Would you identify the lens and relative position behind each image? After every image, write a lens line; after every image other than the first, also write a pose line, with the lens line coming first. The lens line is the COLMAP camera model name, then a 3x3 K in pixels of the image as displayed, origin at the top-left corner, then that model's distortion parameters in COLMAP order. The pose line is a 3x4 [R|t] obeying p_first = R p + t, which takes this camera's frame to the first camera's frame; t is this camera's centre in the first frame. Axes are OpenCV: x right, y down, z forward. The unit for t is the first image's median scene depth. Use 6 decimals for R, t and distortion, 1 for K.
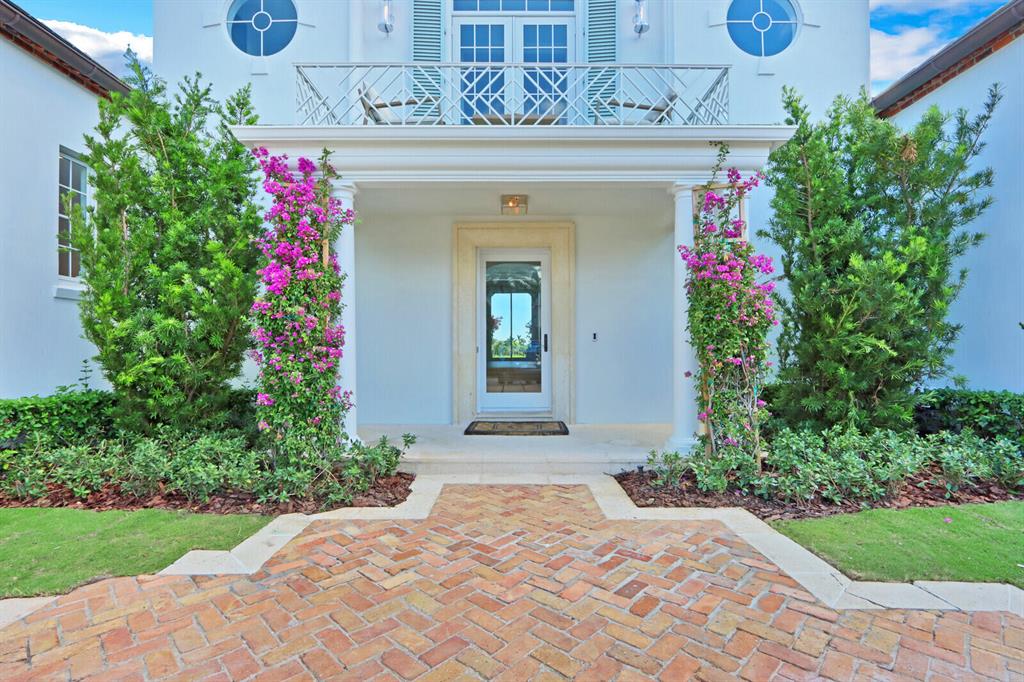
lens RADIAL K [[495.0, 0, 511.0], [0, 495.0, 353.3], [0, 0, 1]] dist [-0.017307, 0.000575]
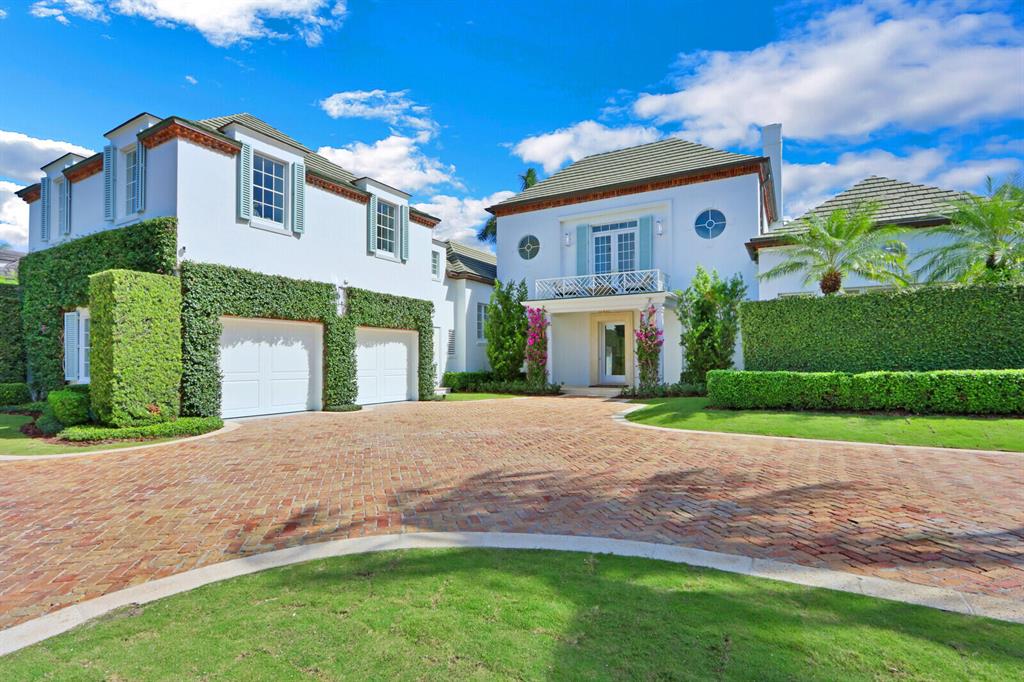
lens RADIAL K [[495.0, 0, 511.0], [0, 495.0, 353.3], [0, 0, 1]] dist [-0.017307, 0.000575]
pose [[0.865360, -0.006024, -0.501115, 1.181309], [-0.000356, 0.999920, -0.012634, -0.008238], [0.501151, 0.011111, 0.865288, -2.160845]]
